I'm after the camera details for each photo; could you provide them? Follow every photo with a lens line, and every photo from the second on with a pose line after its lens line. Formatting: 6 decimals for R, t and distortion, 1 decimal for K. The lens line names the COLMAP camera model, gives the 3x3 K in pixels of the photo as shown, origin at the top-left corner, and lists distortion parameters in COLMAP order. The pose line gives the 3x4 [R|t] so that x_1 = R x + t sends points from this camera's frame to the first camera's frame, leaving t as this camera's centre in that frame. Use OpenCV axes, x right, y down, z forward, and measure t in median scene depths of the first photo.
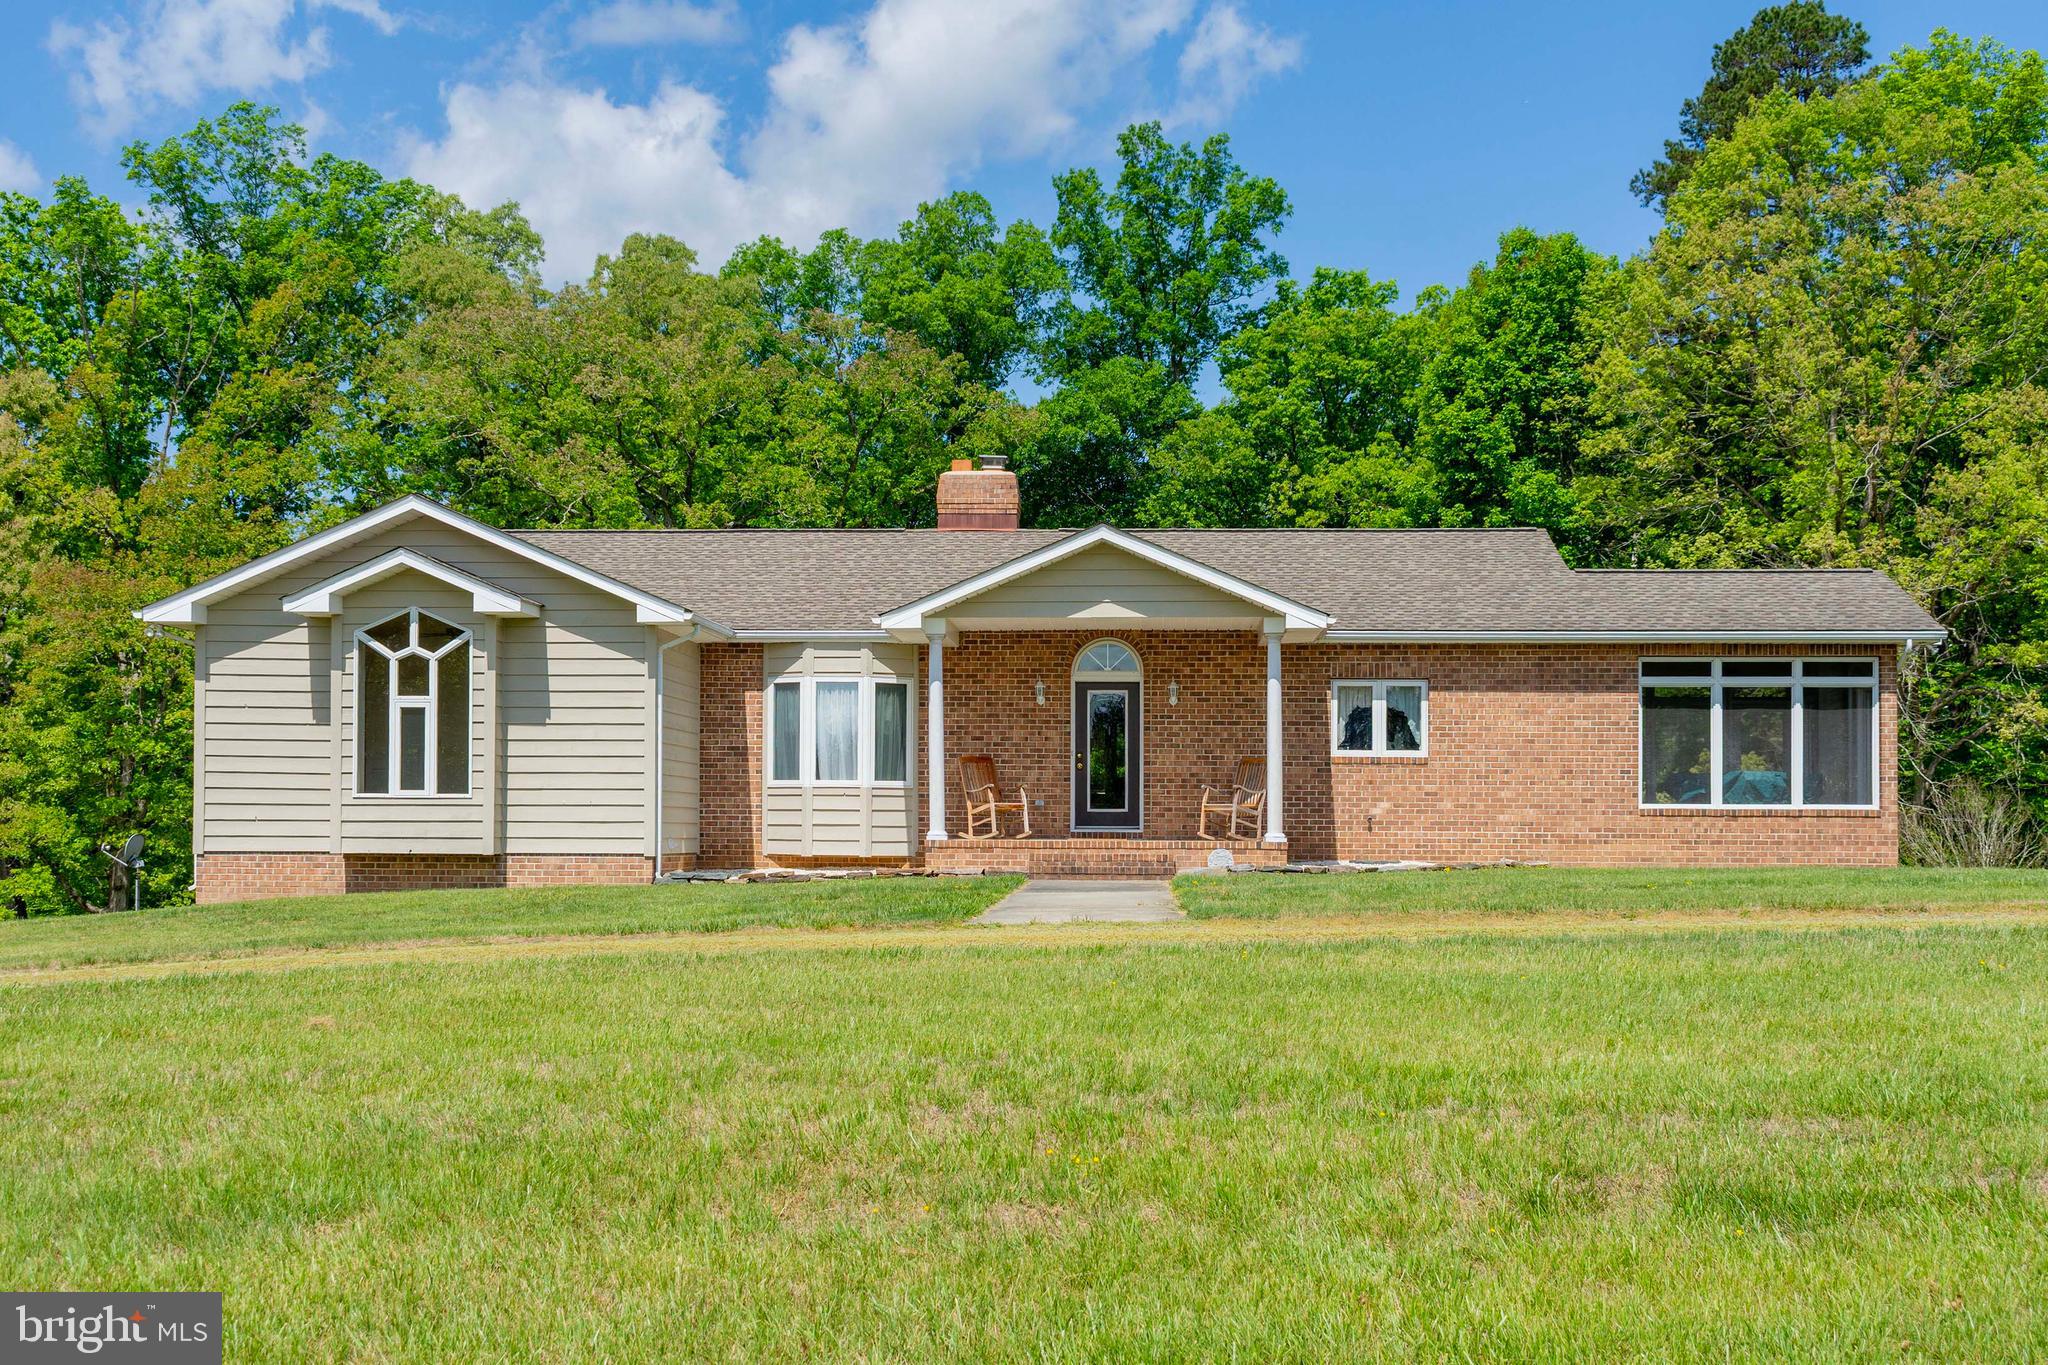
lens RADIAL K [[2301.6, 0, 1034.2], [0, 2301.6, 751.2], [0, 0, 1]] dist [-0.013128, -0.010974]
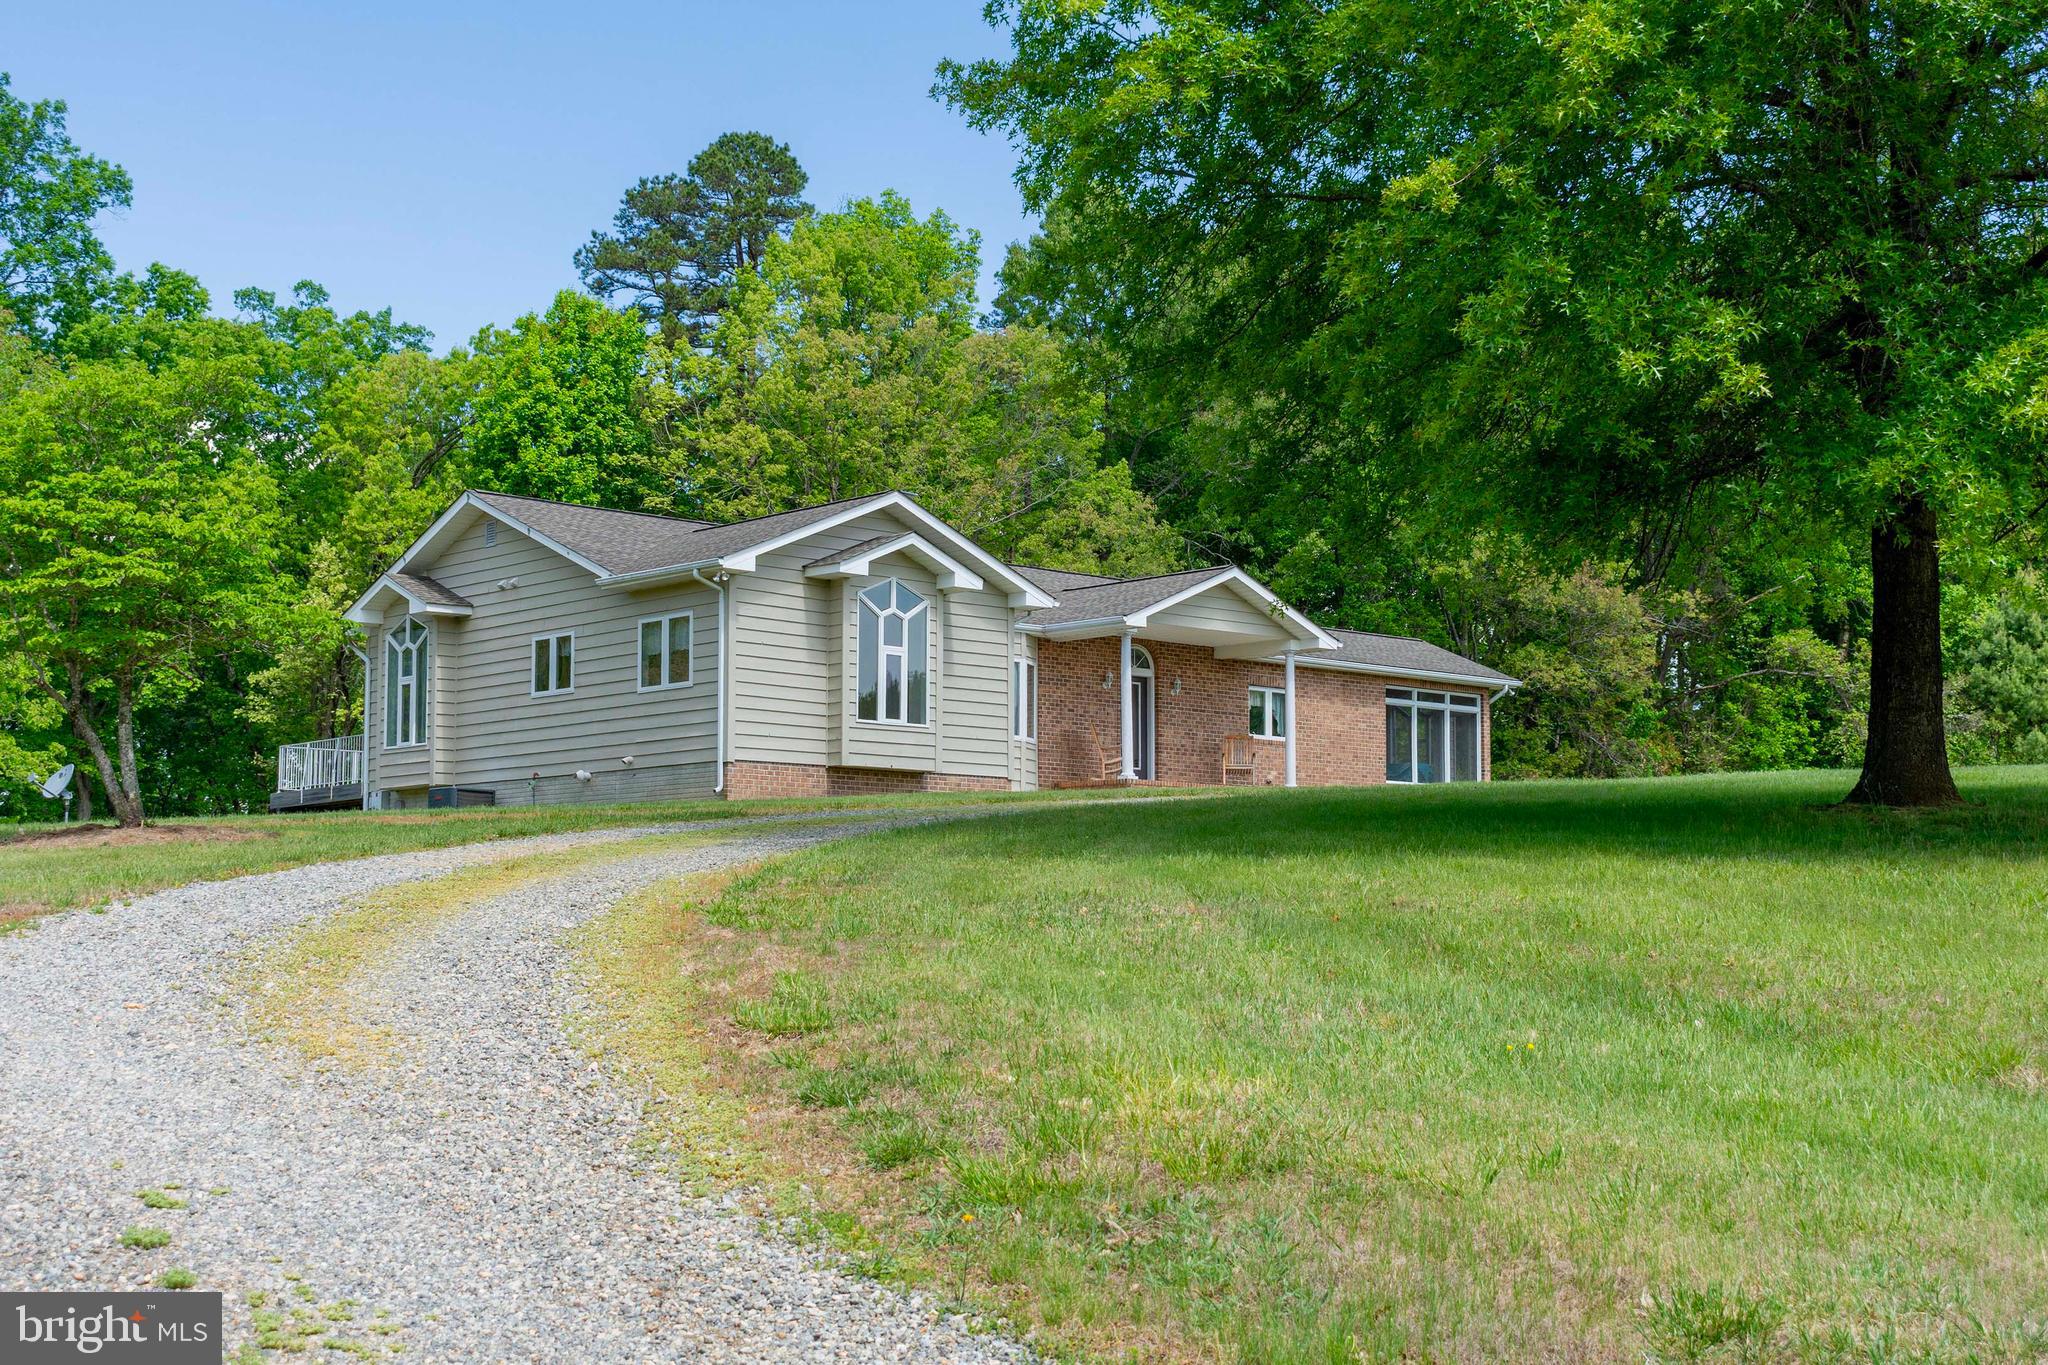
lens RADIAL K [[2771.0, 0, 1024.0], [0, 2771.0, 682.5], [0, 0, 1]] dist [0.026126, 0.037750]
pose [[0.701276, 0.070554, 0.709390, -1.206866], [-0.025988, 0.996959, -0.073463, 0.099028], [-0.712416, 0.033082, 0.700977, -0.126551]]
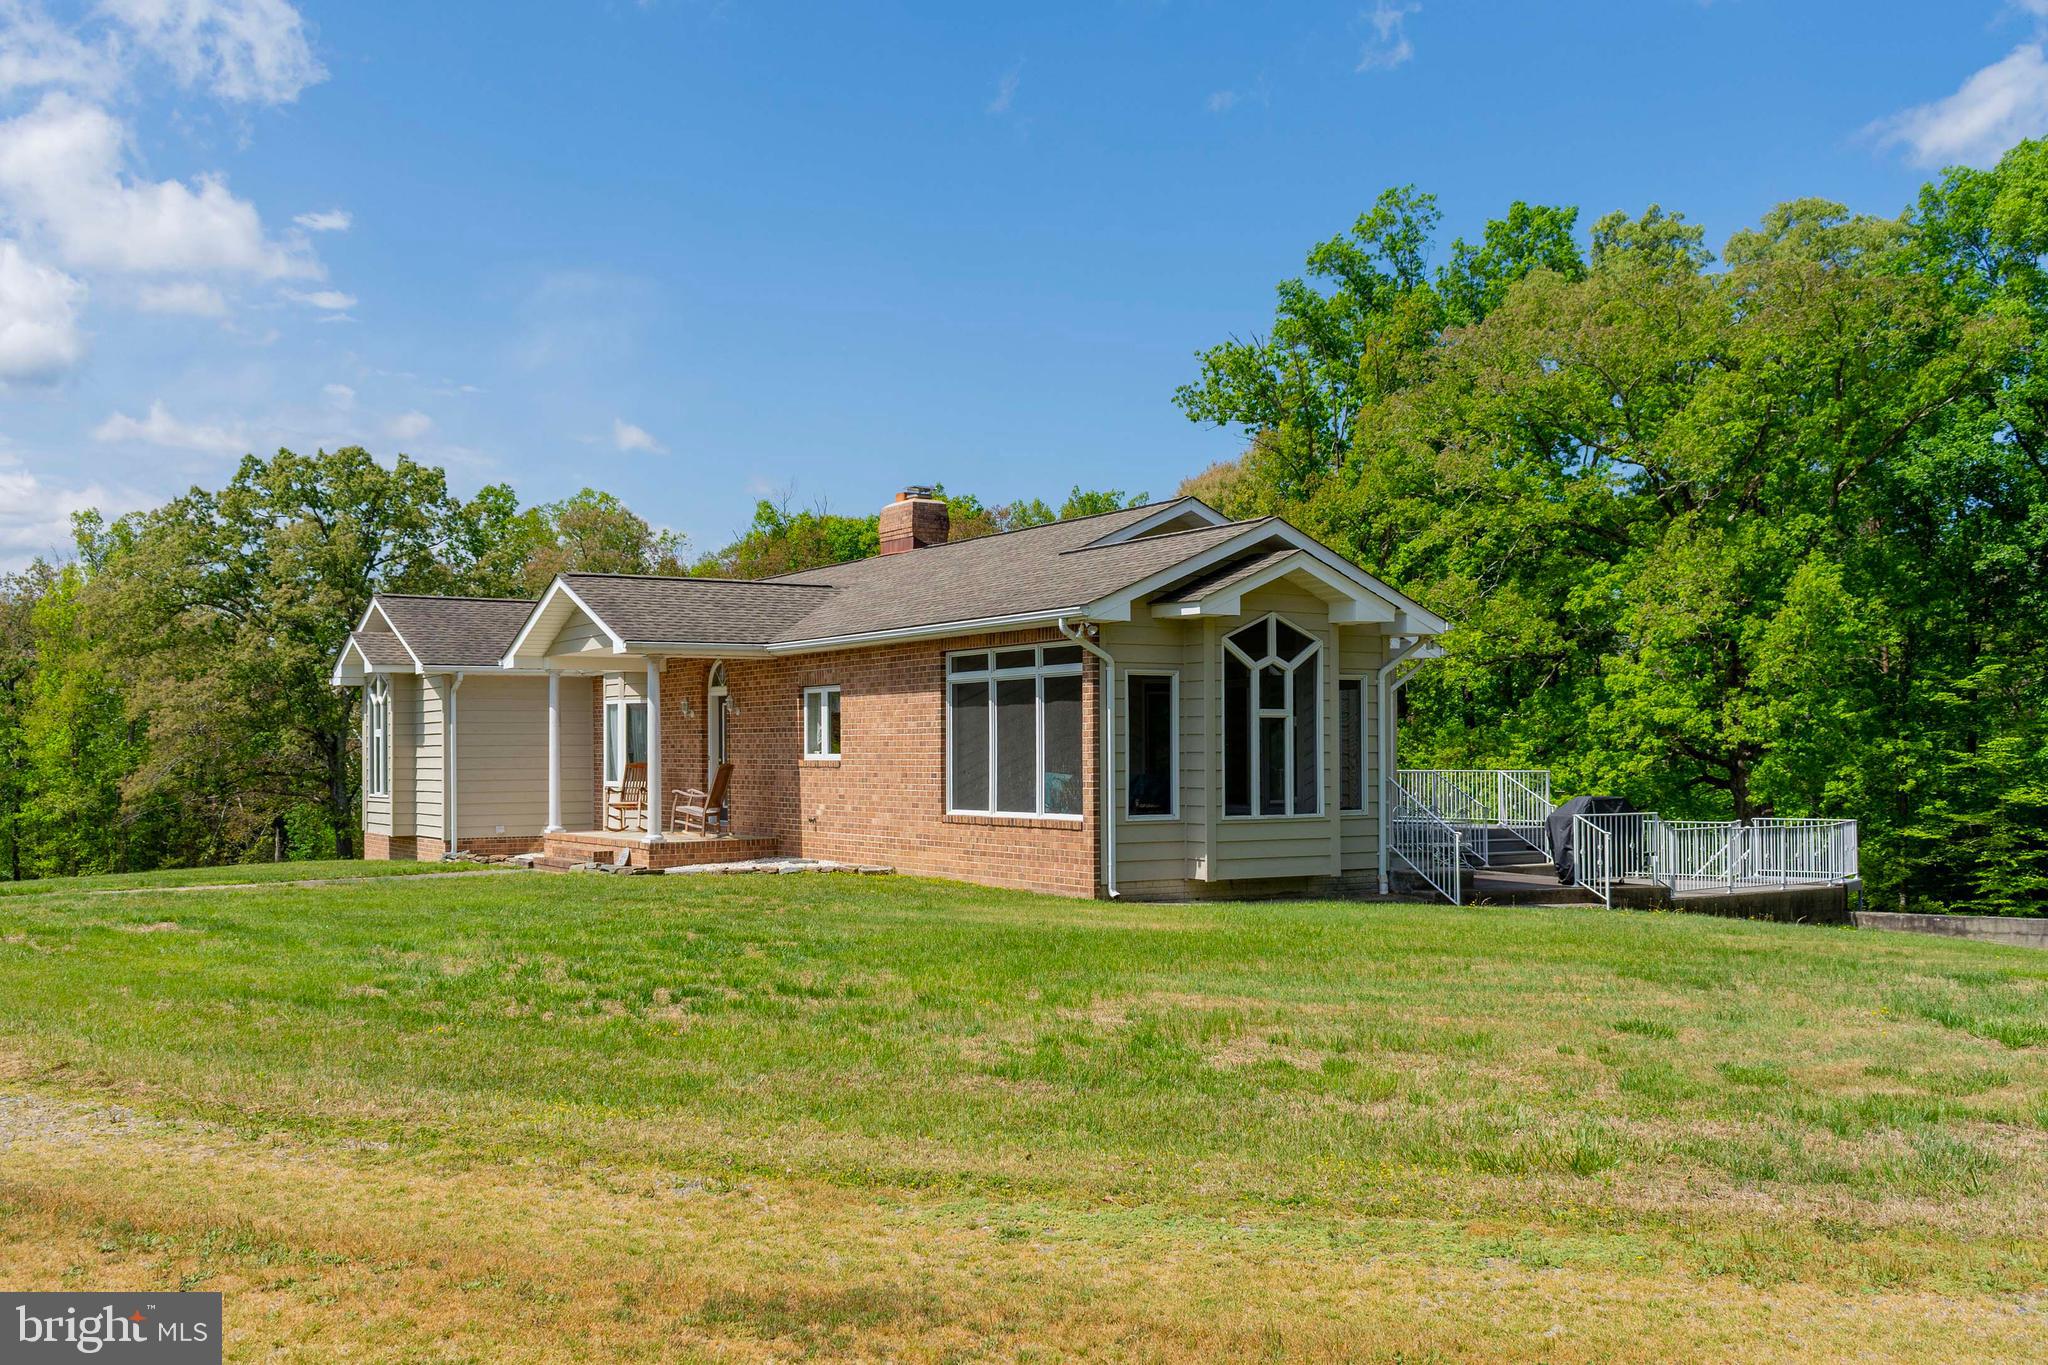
lens RADIAL K [[1893.4, 0, 1024.0], [0, 1893.4, 682.5], [0, 0, 1]] dist [0.000179, -0.000043]
pose [[0.583368, -0.038558, -0.811292, 0.895009], [0.017512, 0.999237, -0.034899, -0.001282], [0.812019, 0.006151, 0.583598, 0.570472]]
